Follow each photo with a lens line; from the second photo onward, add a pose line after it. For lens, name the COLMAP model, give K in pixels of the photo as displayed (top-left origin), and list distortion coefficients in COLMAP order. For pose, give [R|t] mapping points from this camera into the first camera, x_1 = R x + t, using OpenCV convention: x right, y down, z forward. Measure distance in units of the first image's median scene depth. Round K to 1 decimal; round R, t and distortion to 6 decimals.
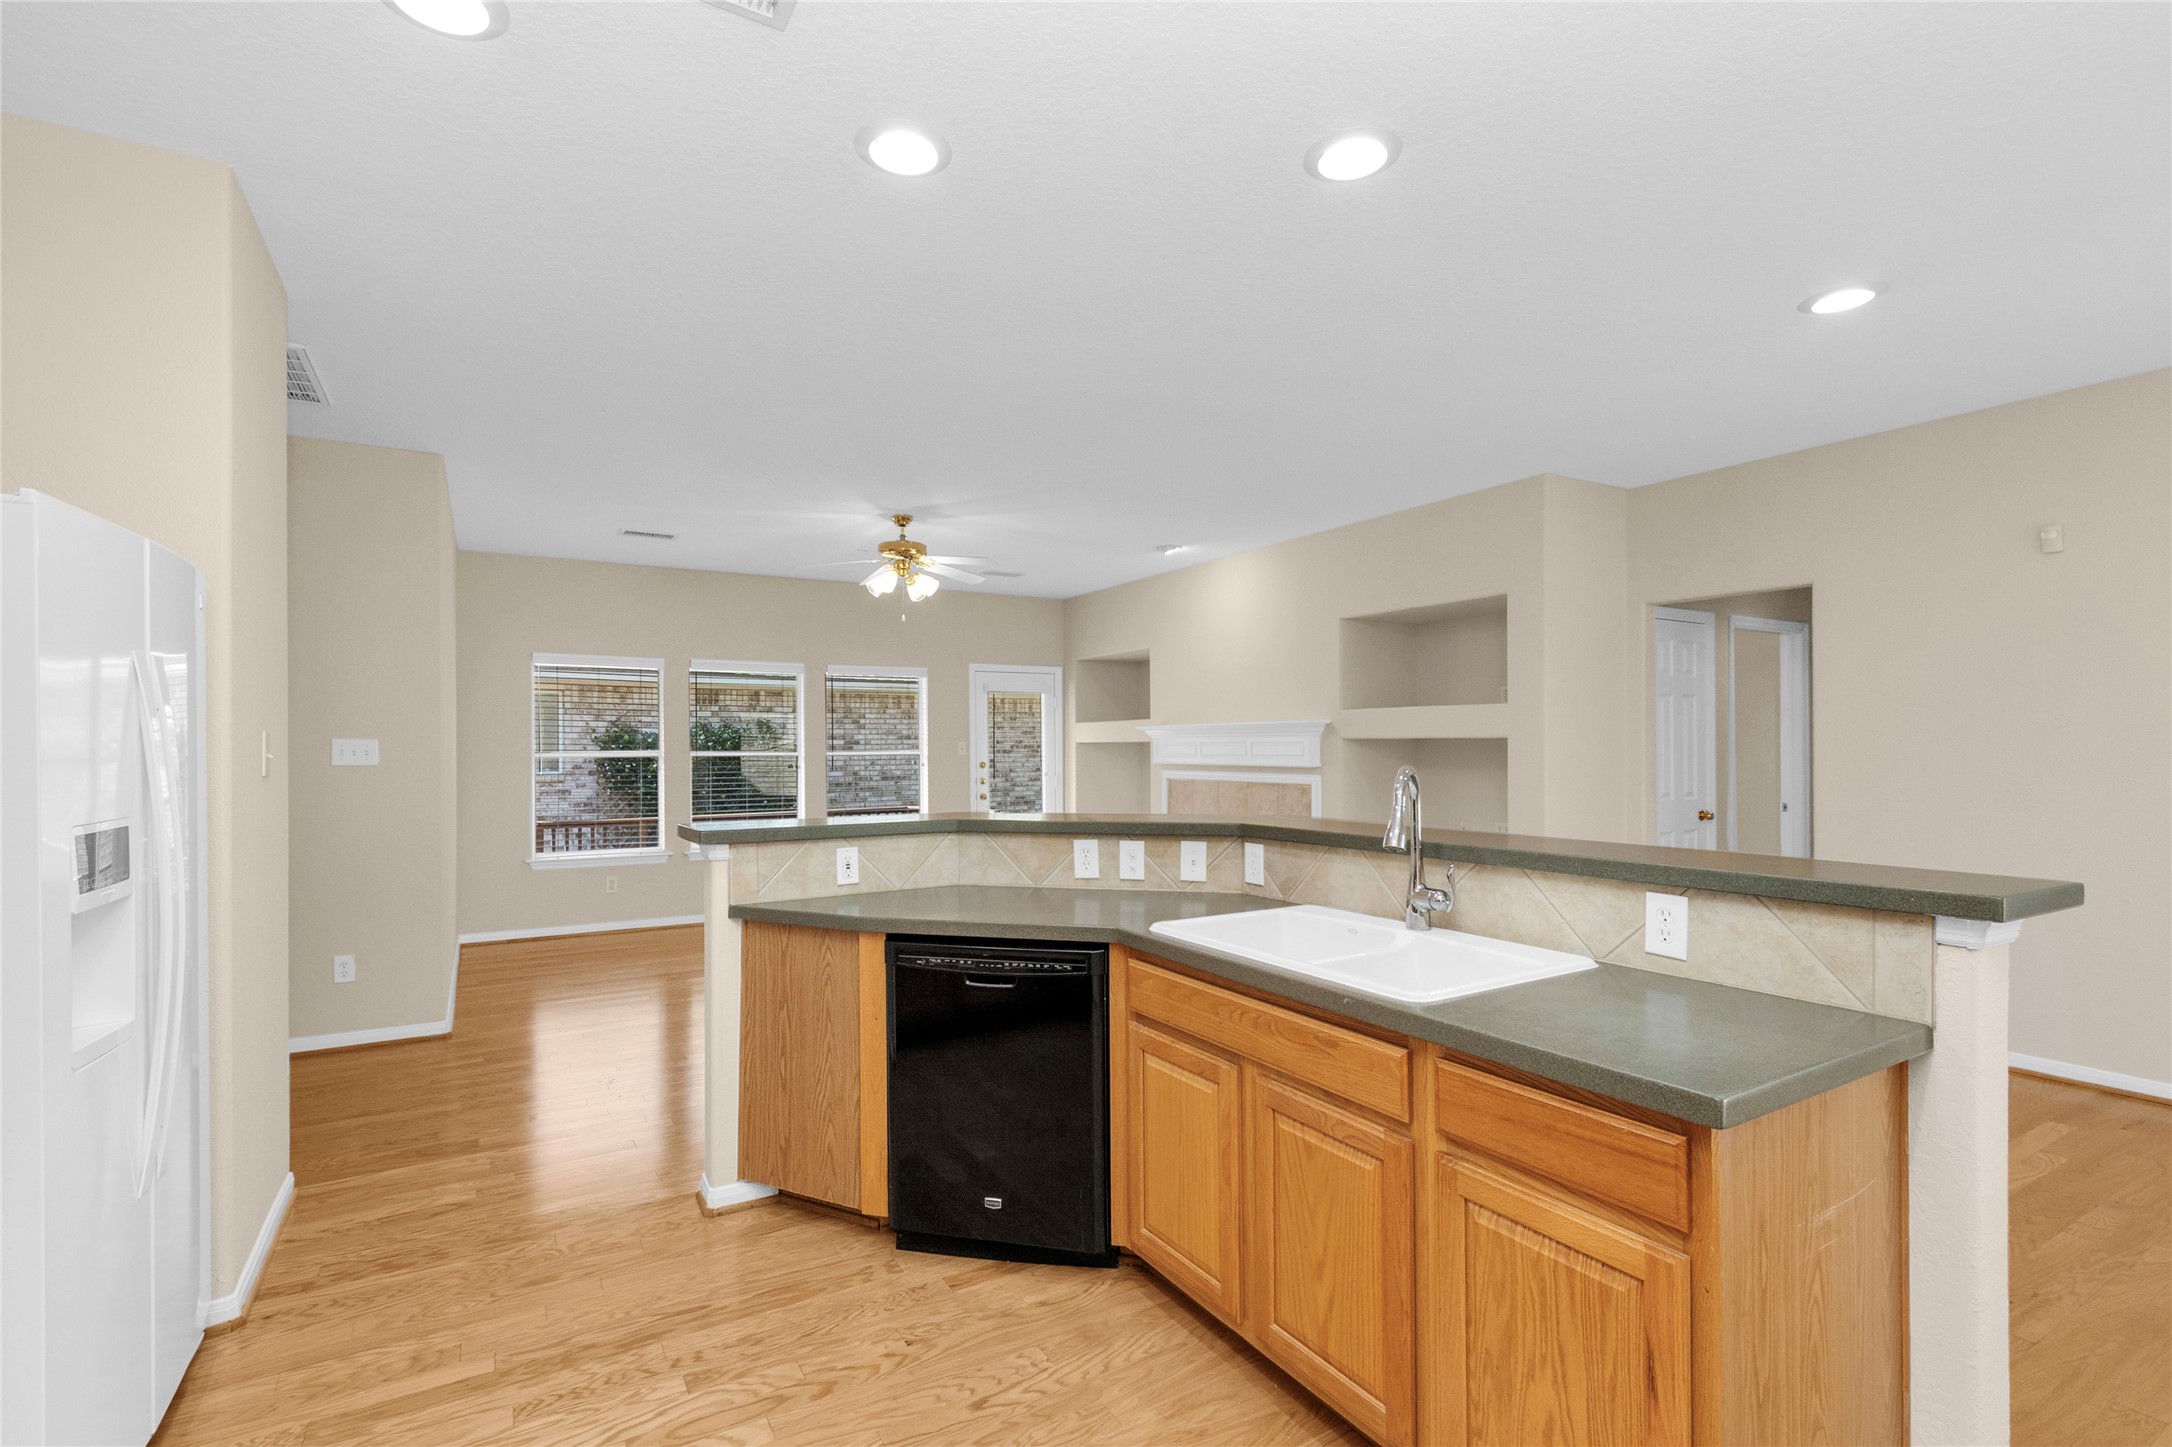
lens RADIAL K [[992.6, 0, 1069.7], [0, 992.6, 738.4], [0, 0, 1]] dist [0.000837, -0.000432]
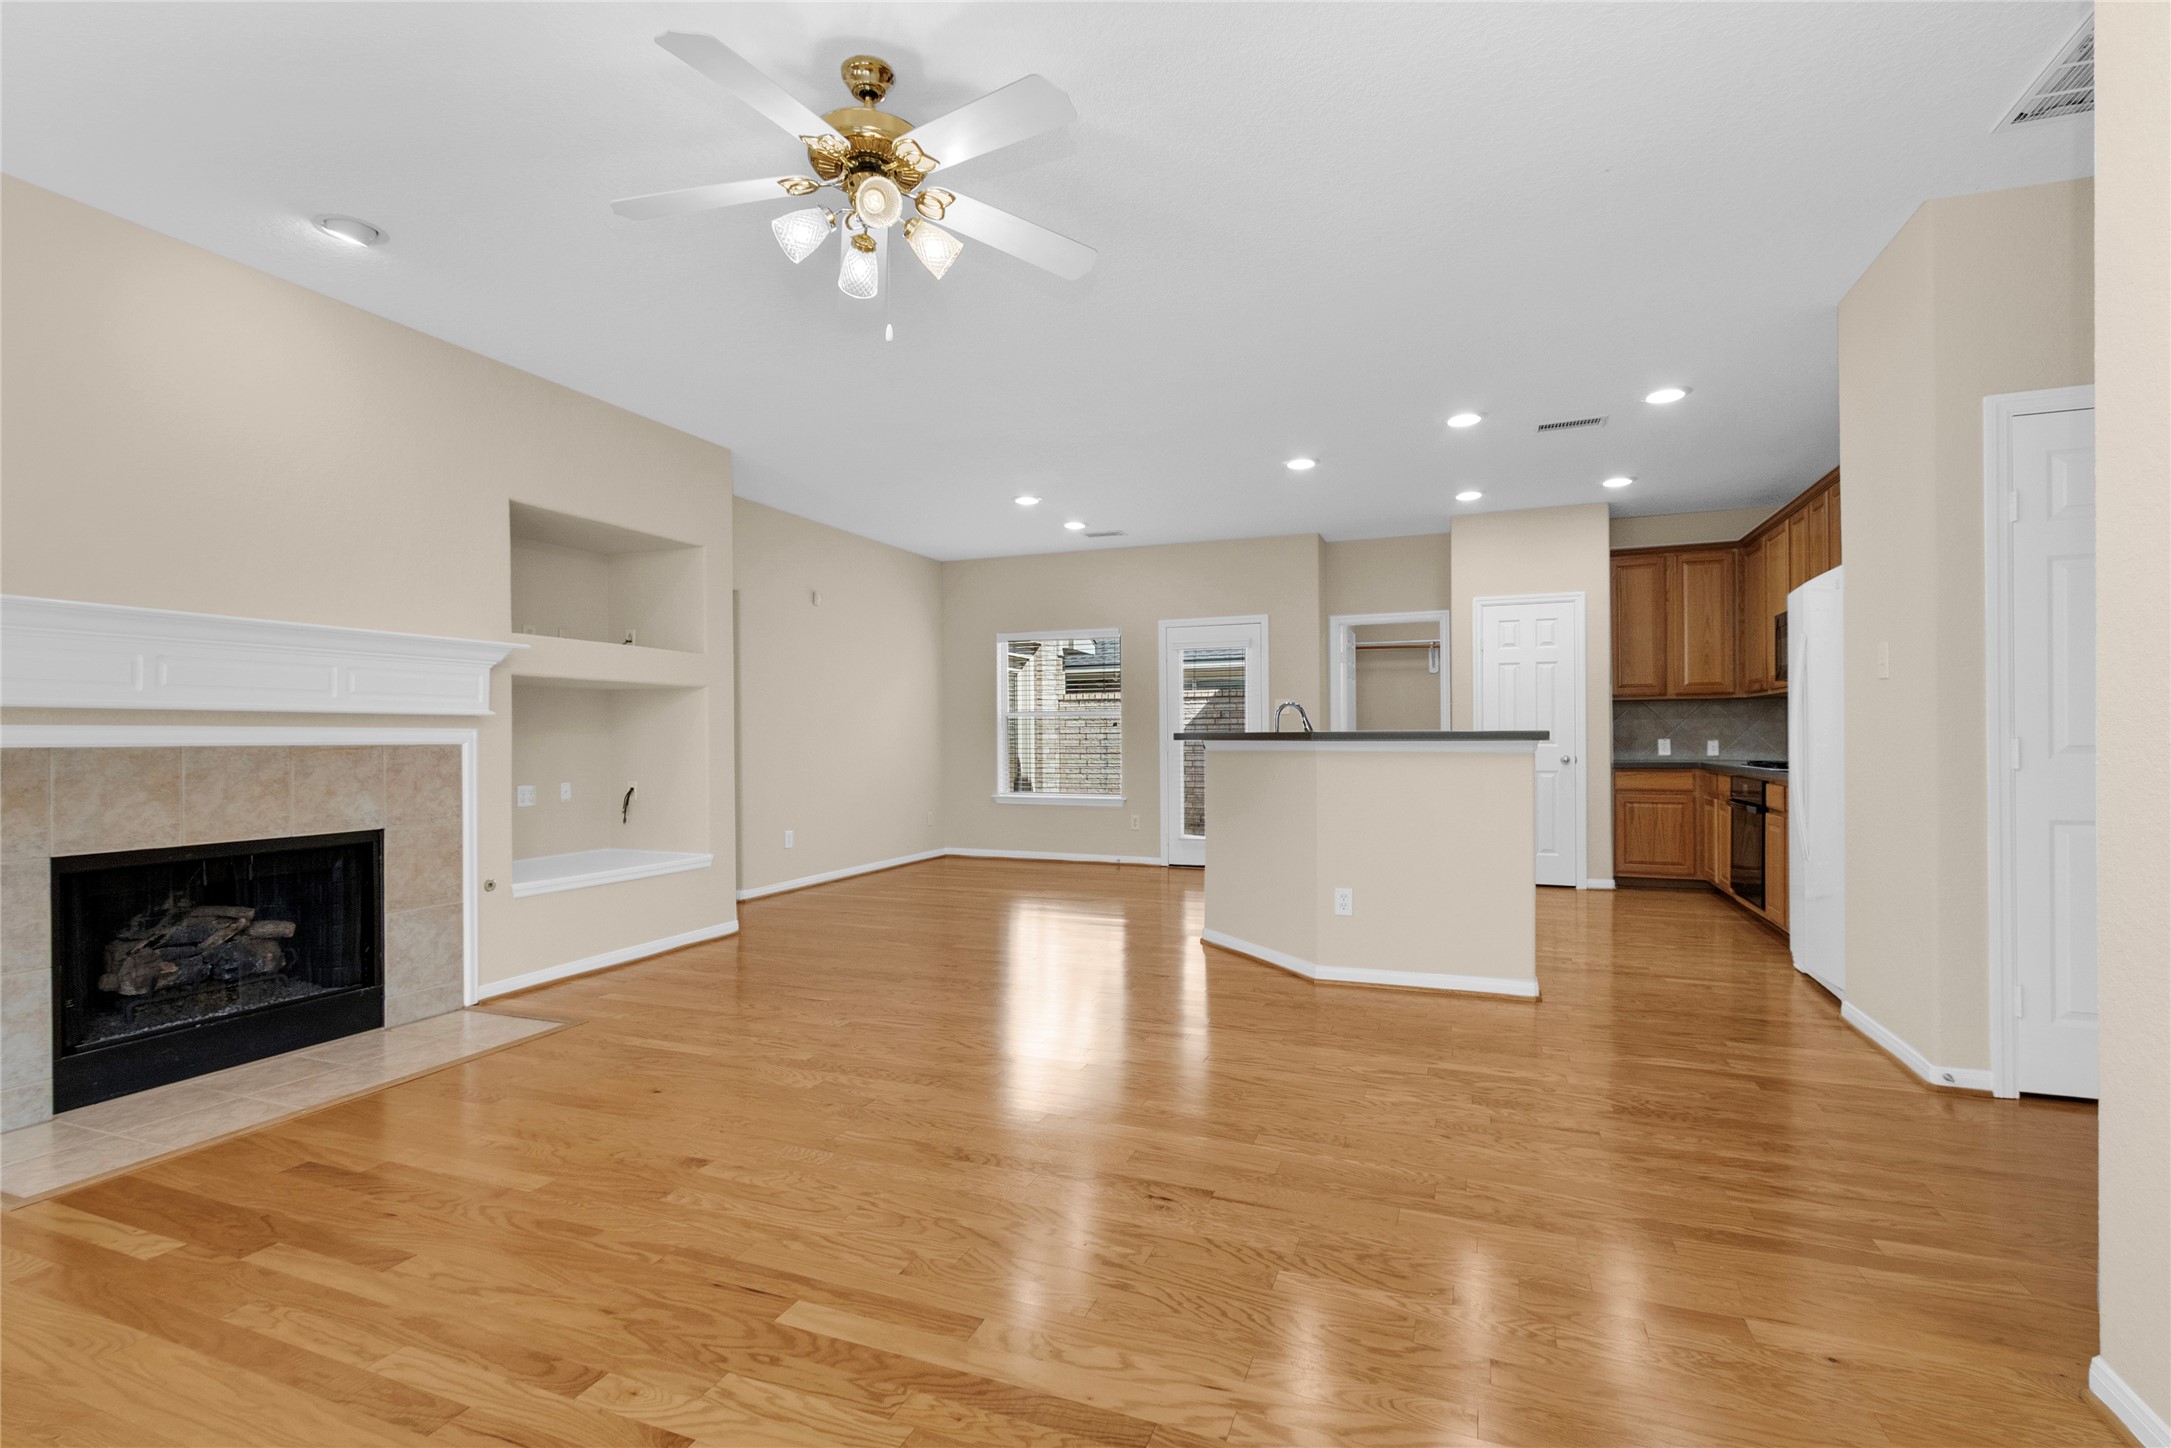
lens RADIAL K [[992.1, 0, 1080.9], [0, 992.1, 731.8], [0, 0, 1]] dist [0.000837, -0.000432]
pose [[-0.608627, 0.010914, 0.793381, -0.780180], [0.004472, 0.999937, -0.010325, 0.074300], [-0.793444, -0.002736, -0.608637, 1.694805]]
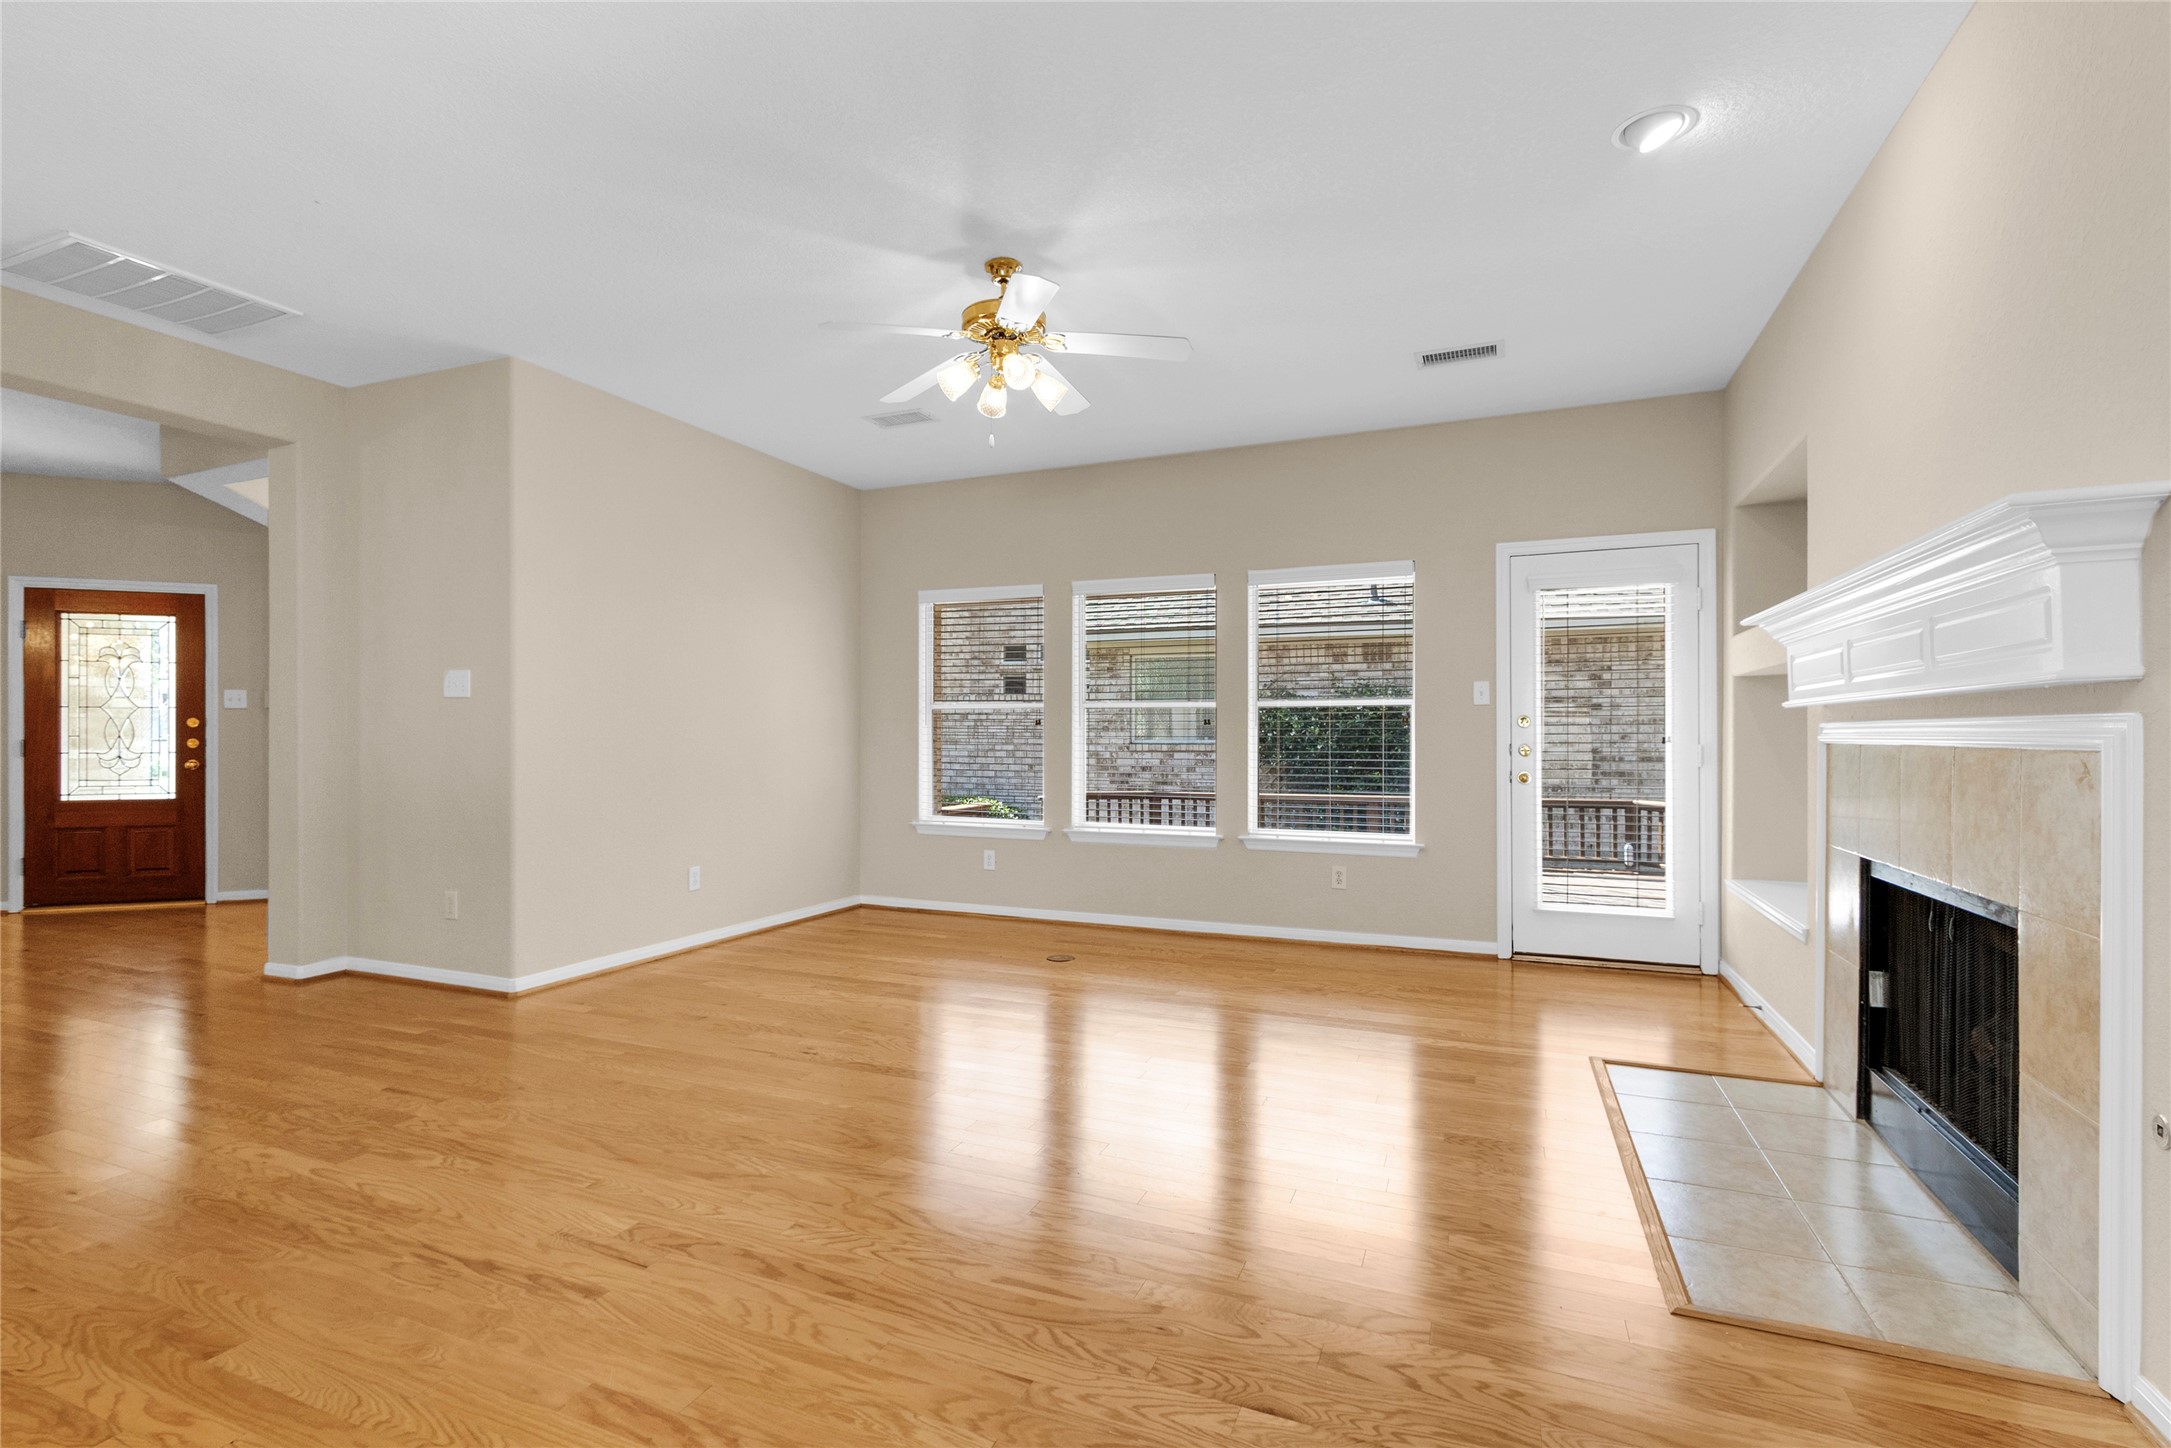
lens RADIAL K [[992.1, 0, 1078.7], [0, 992.1, 726.2], [0, 0, 1]] dist [0.000837, -0.000432]
pose [[0.593411, -0.002292, -0.804896, 0.454226], [0.001336, 0.999997, -0.001862, 0.063386], [0.804899, 0.000030, 0.593412, 0.998420]]
